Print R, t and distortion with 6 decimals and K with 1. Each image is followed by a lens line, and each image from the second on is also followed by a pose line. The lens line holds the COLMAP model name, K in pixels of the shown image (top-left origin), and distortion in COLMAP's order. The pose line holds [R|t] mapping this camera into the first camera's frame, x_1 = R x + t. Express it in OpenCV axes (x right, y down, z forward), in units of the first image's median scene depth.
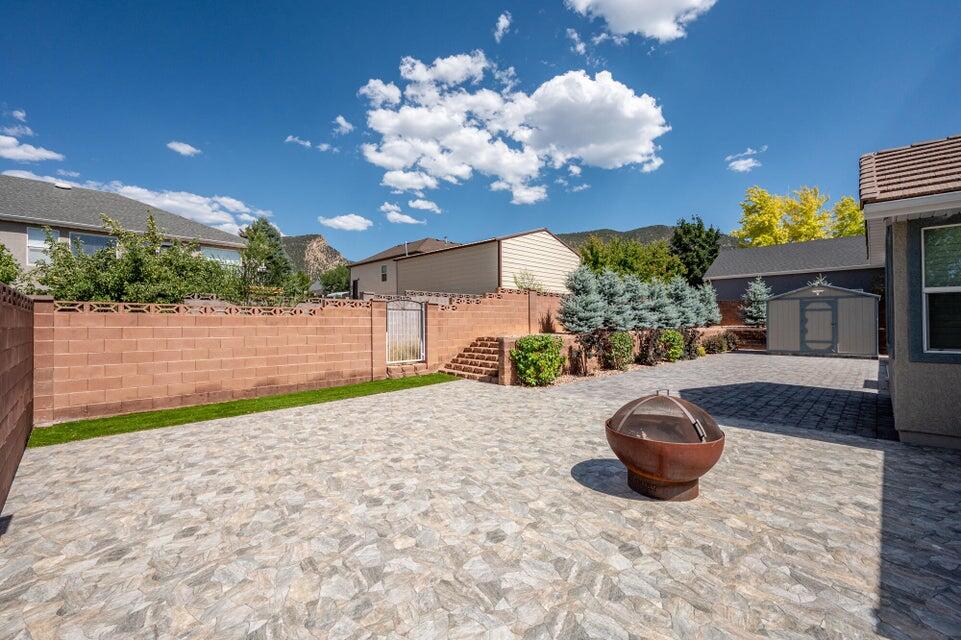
lens RADIAL K [[407.7, 0, 497.4], [0, 407.7, 322.6], [0, 0, 1]] dist [-0.009004, -0.000630]
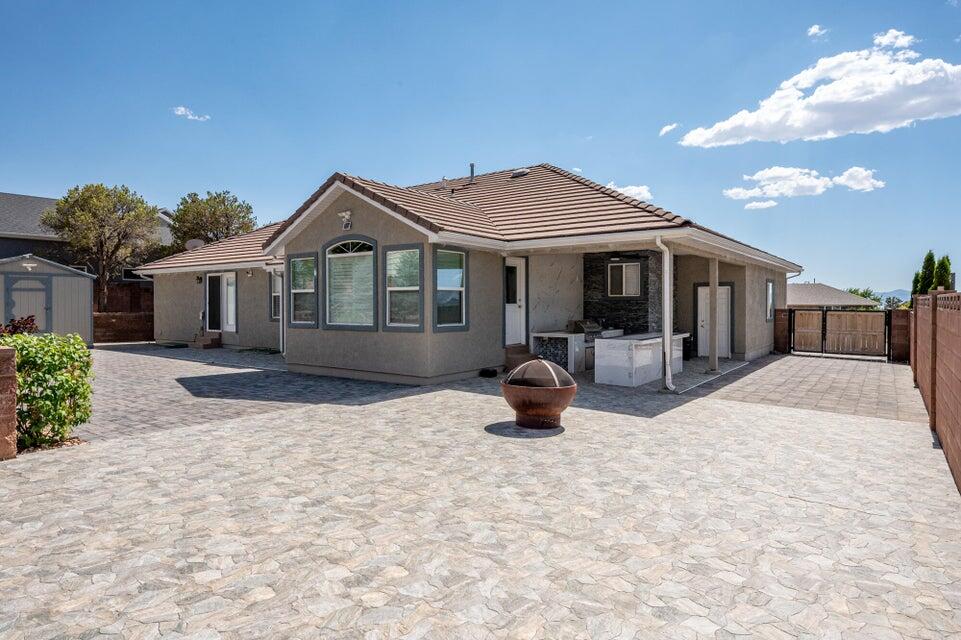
lens RADIAL K [[558.7, 0, 458.2], [0, 558.7, 310.2], [0, 0, 1]] dist [-0.006634, -0.003381]
pose [[-0.103082, -0.008926, 0.994633, -0.379132], [-0.000302, 0.999960, 0.008942, -0.003890], [-0.994673, 0.000621, -0.103081, 0.369957]]
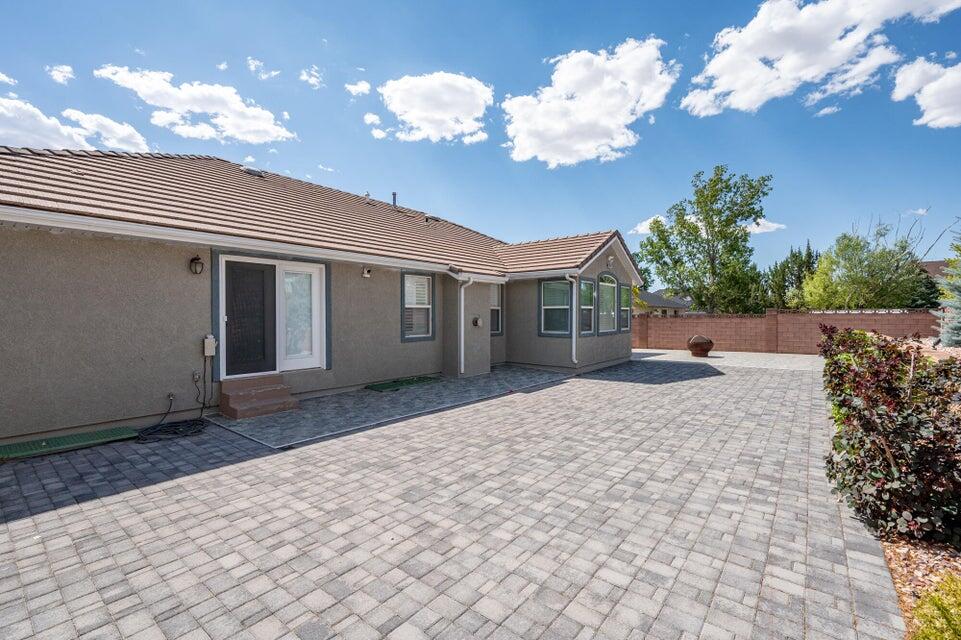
lens RADIAL K [[425.7, 0, 477.1], [0, 425.7, 319.7], [0, 0, 1]] dist [-0.004221, 0.000419]
pose [[-0.998162, 0.005436, -0.060362, 0.767954], [0.005143, 0.999974, 0.005007, -0.008623], [0.060388, 0.004687, -0.998164, 1.328424]]
